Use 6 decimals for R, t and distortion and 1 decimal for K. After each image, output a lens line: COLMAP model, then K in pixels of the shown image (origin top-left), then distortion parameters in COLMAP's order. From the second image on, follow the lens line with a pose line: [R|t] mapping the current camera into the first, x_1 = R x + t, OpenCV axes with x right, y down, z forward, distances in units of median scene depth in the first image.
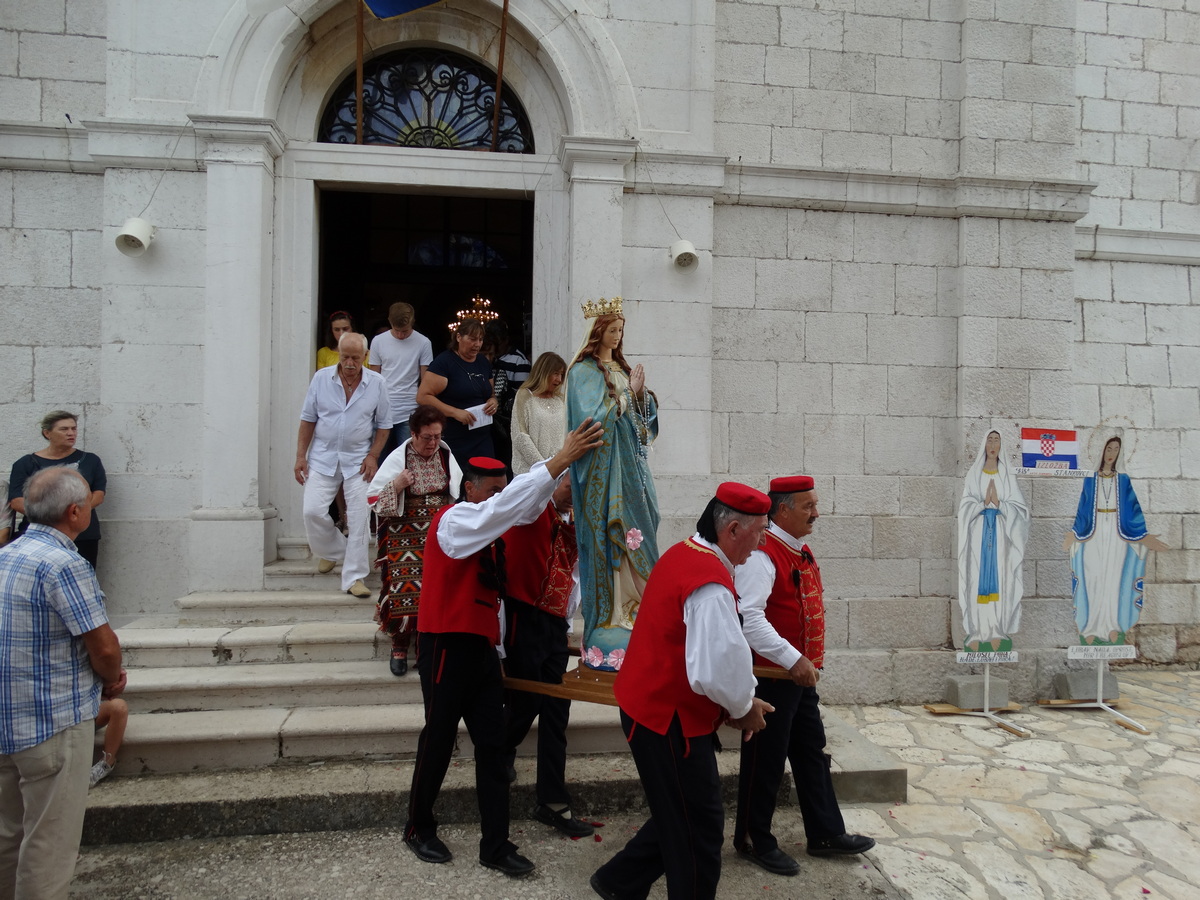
lens RADIAL K [[852.2, 0, 602.5], [0, 852.2, 449.6], [0, 0, 1]] dist [0.010246, 0.000841]
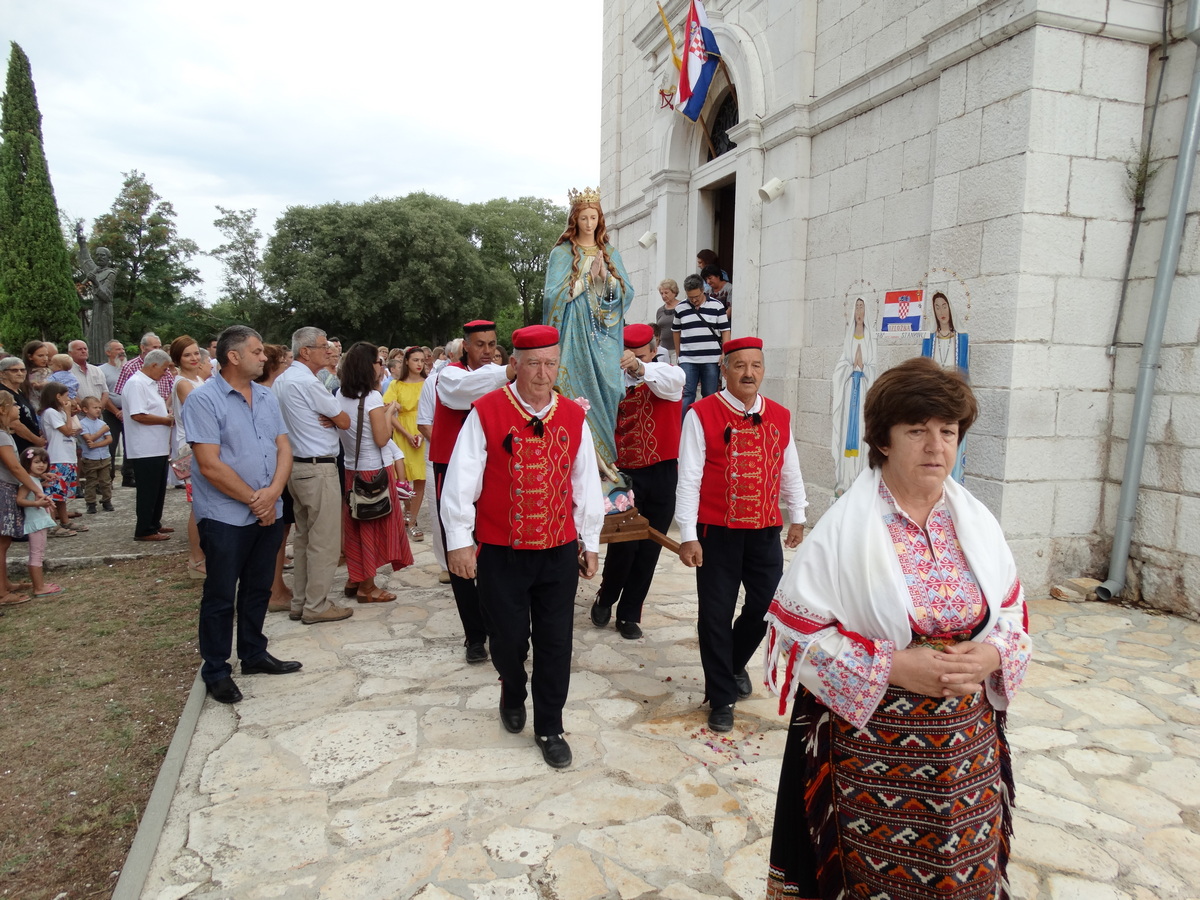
lens RADIAL K [[853.9, 0, 613.9], [0, 853.9, 445.0], [0, 0, 1]] dist [0.016184, -0.003490]
pose [[0.165384, 0.082620, -0.982762, 1.444313], [-0.003800, 0.996531, 0.083138, 0.071668], [0.986222, -0.010016, 0.165124, 0.506246]]
